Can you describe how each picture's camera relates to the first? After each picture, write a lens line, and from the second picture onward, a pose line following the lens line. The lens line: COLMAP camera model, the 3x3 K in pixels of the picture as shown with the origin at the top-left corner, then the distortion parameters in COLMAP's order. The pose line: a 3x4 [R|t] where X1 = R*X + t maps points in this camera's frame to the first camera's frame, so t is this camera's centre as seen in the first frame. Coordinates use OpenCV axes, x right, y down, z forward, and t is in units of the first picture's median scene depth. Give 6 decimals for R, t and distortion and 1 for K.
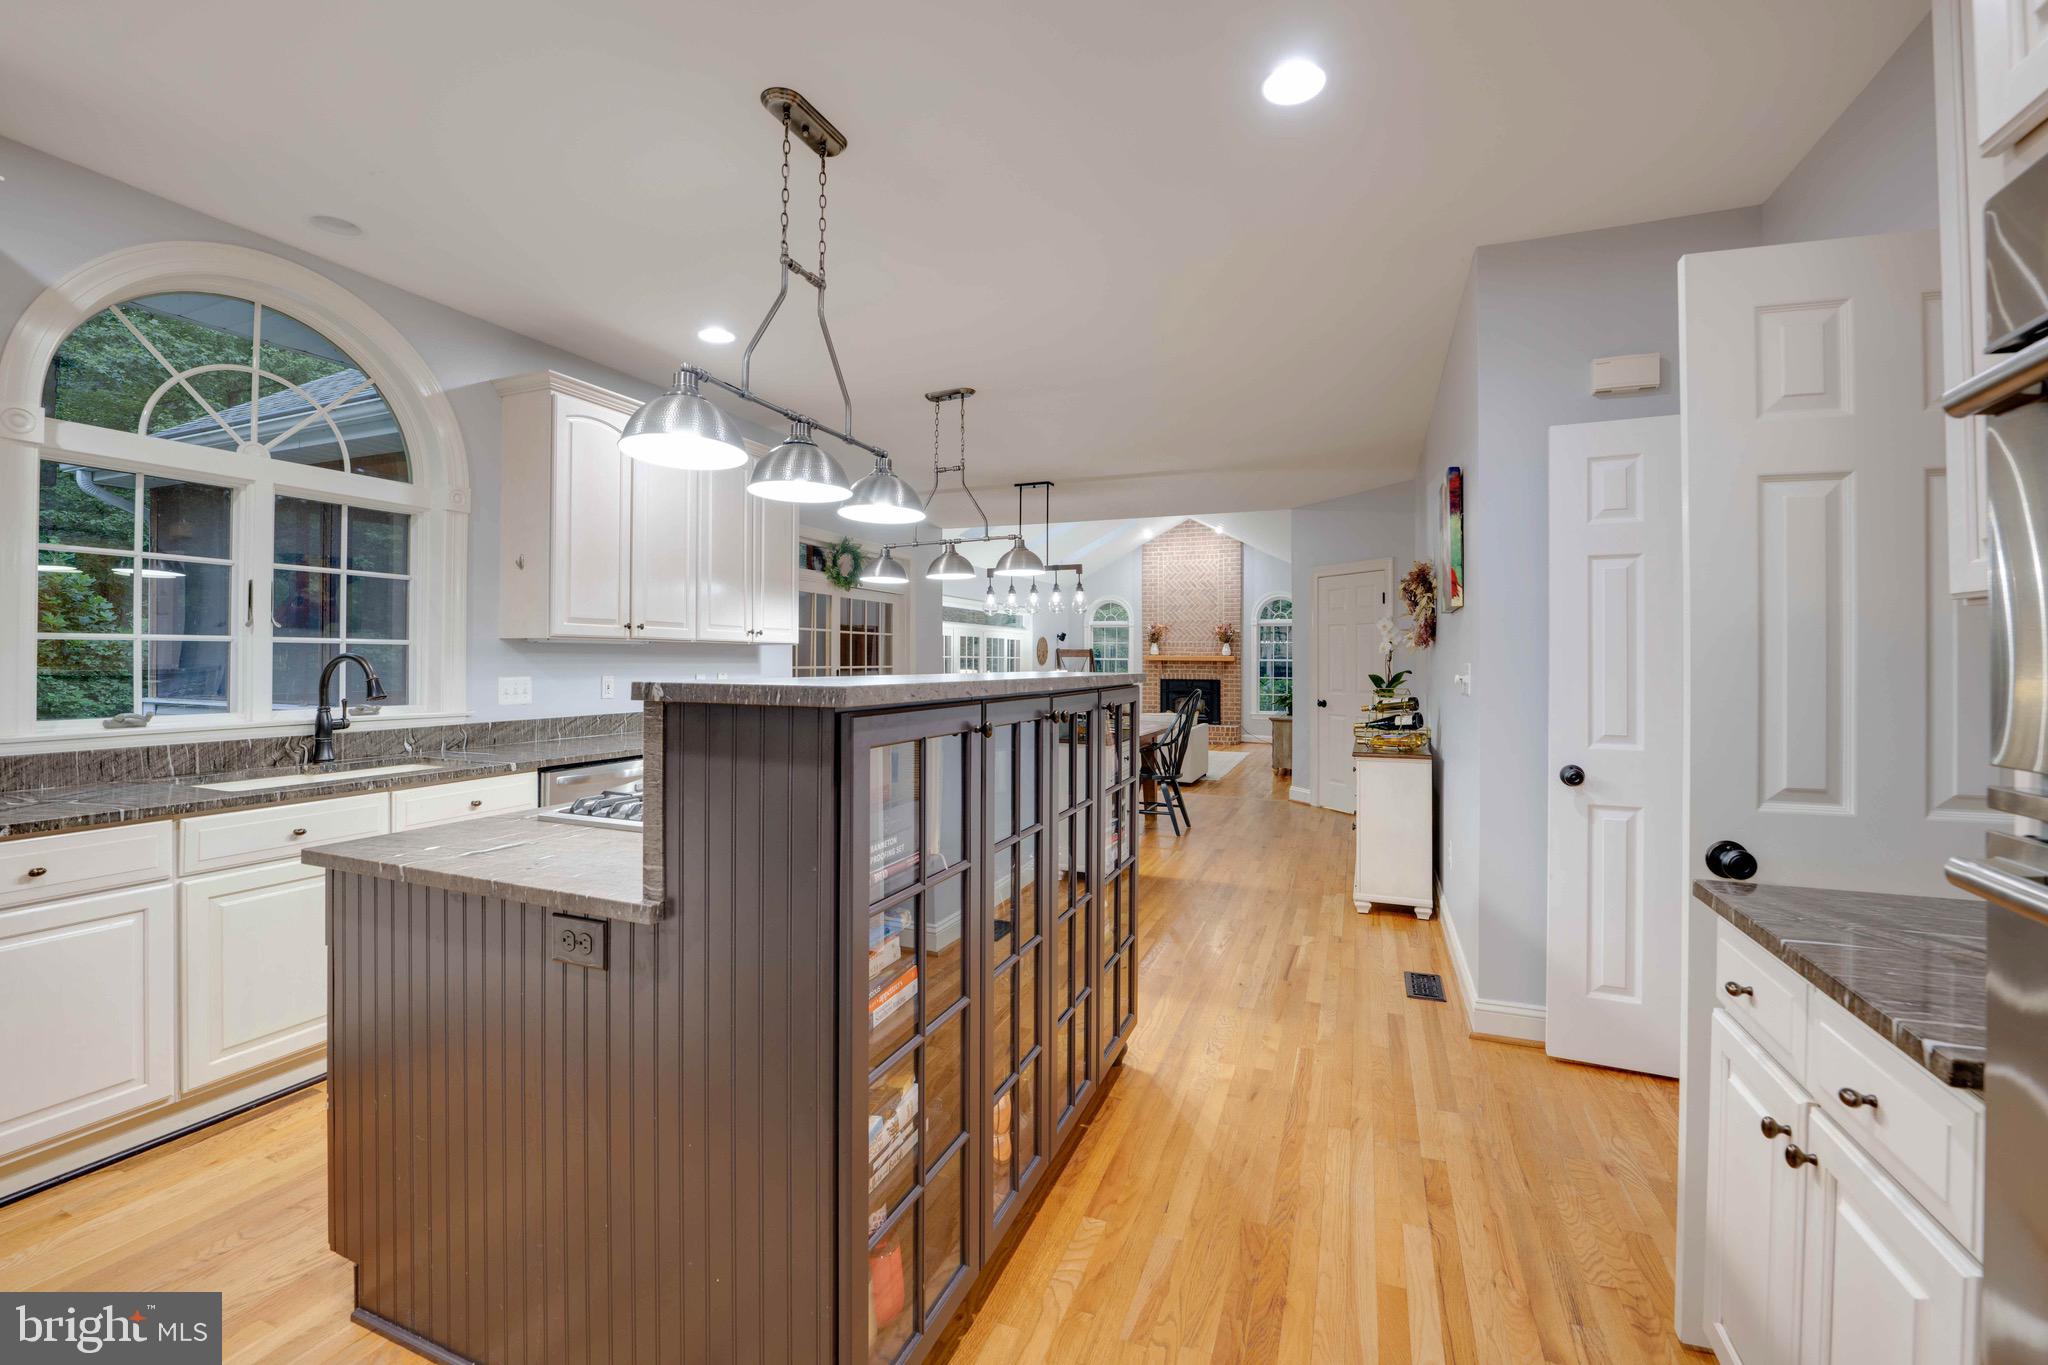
lens RADIAL K [[839.8, 0, 1037.7], [0, 839.8, 653.7], [0, 0, 1]] dist [-0.025758, -0.000287]
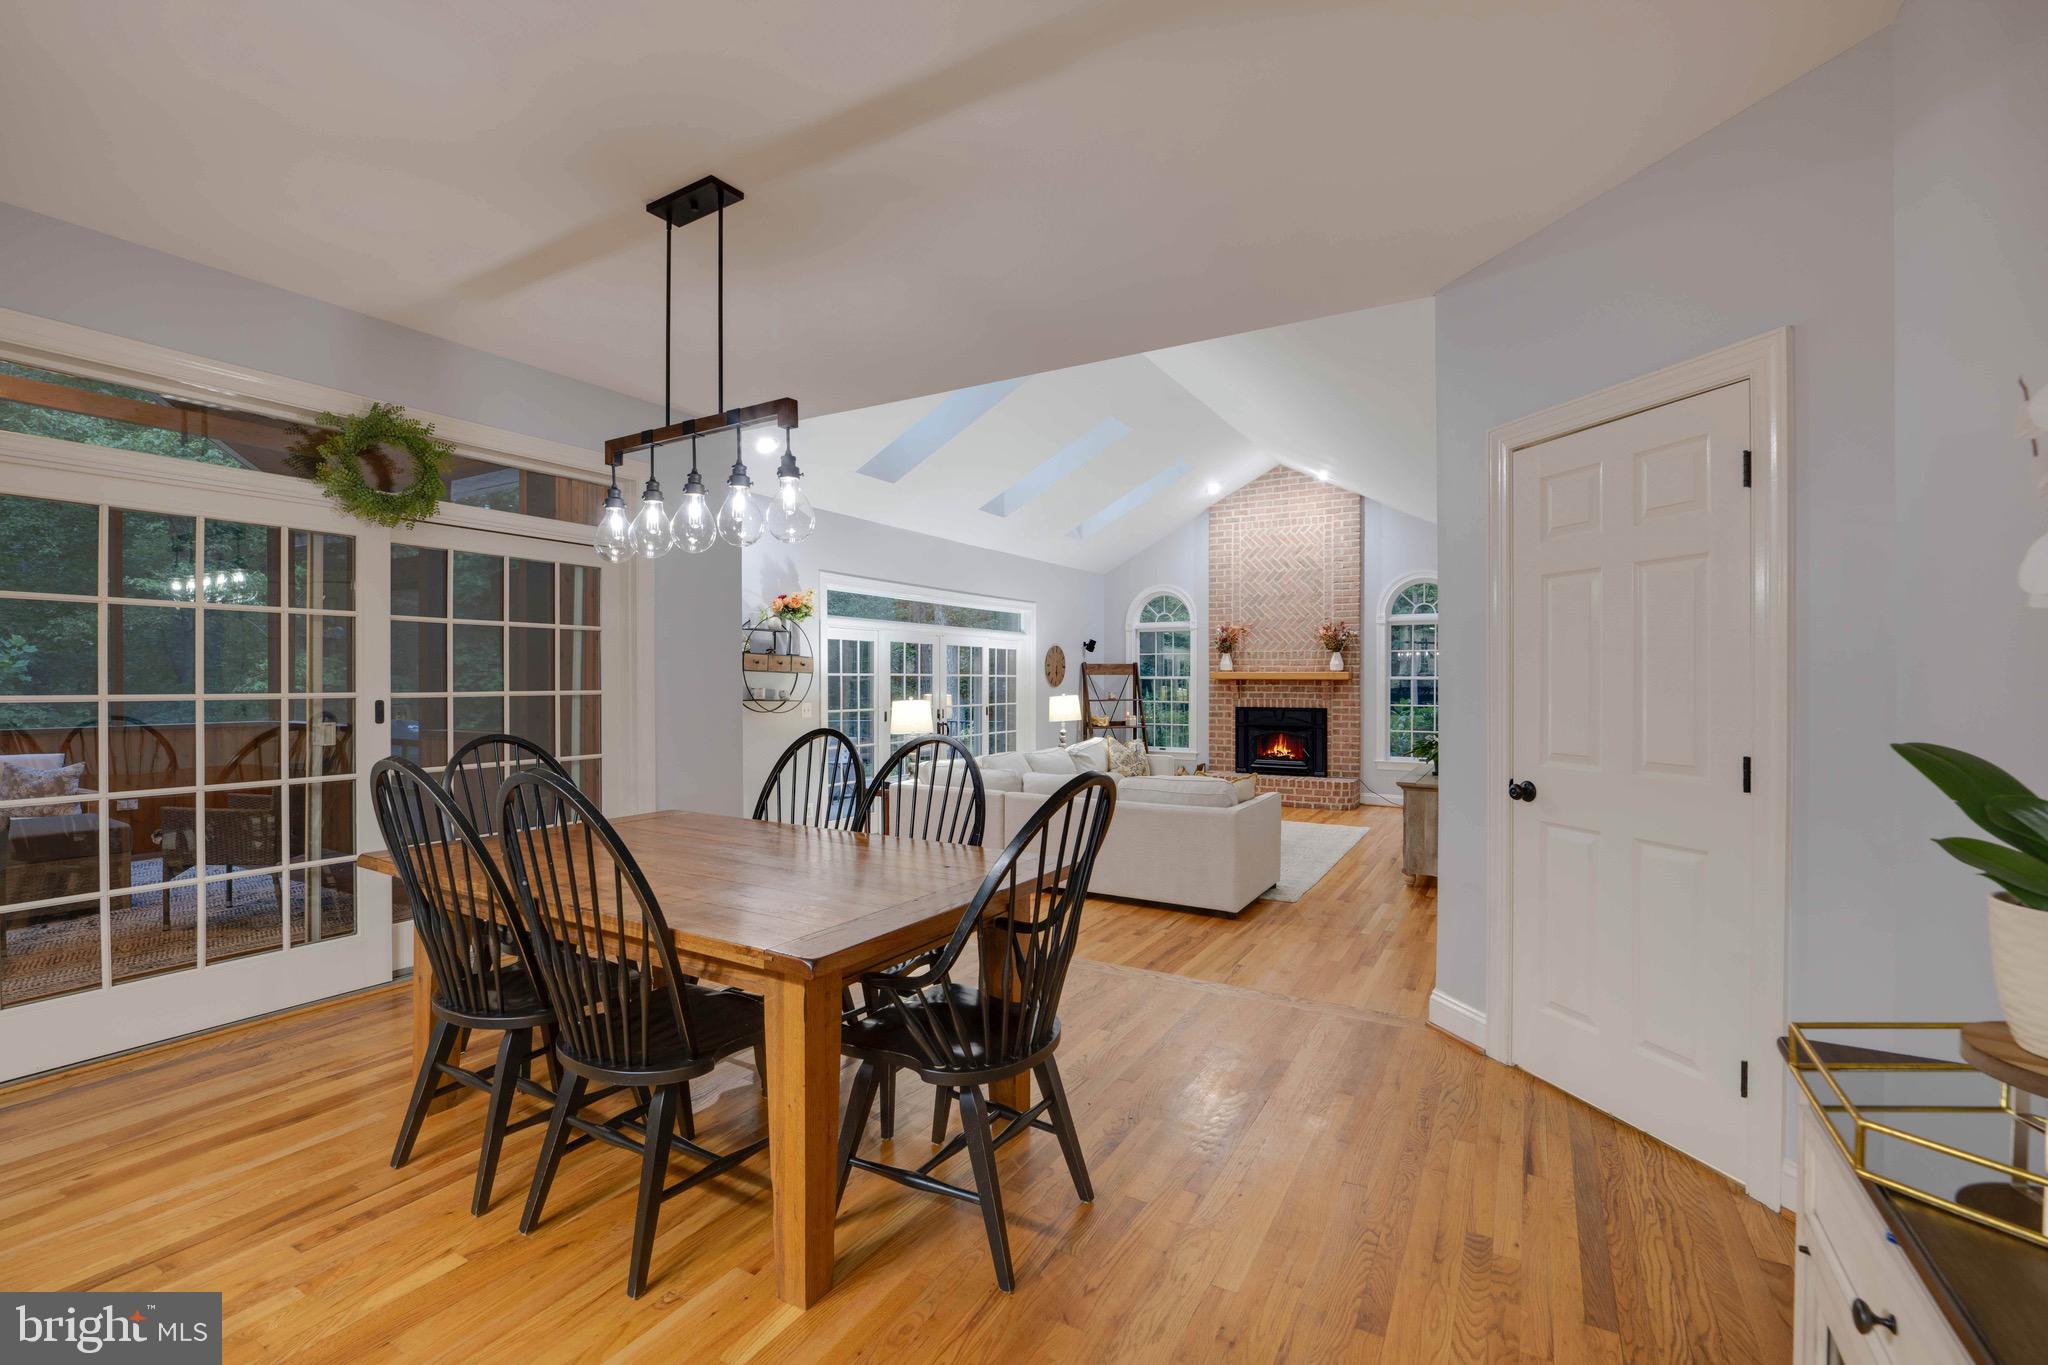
lens RADIAL K [[908.3, 0, 1024.6], [0, 908.3, 689.5], [0, 0, 1]] dist [-0.019285, -0.000144]
pose [[0.990207, -0.003493, -0.139560, 0.083160], [0.005907, 0.999840, 0.016887, 0.003080], [0.139479, -0.017546, 0.990070, 0.269011]]
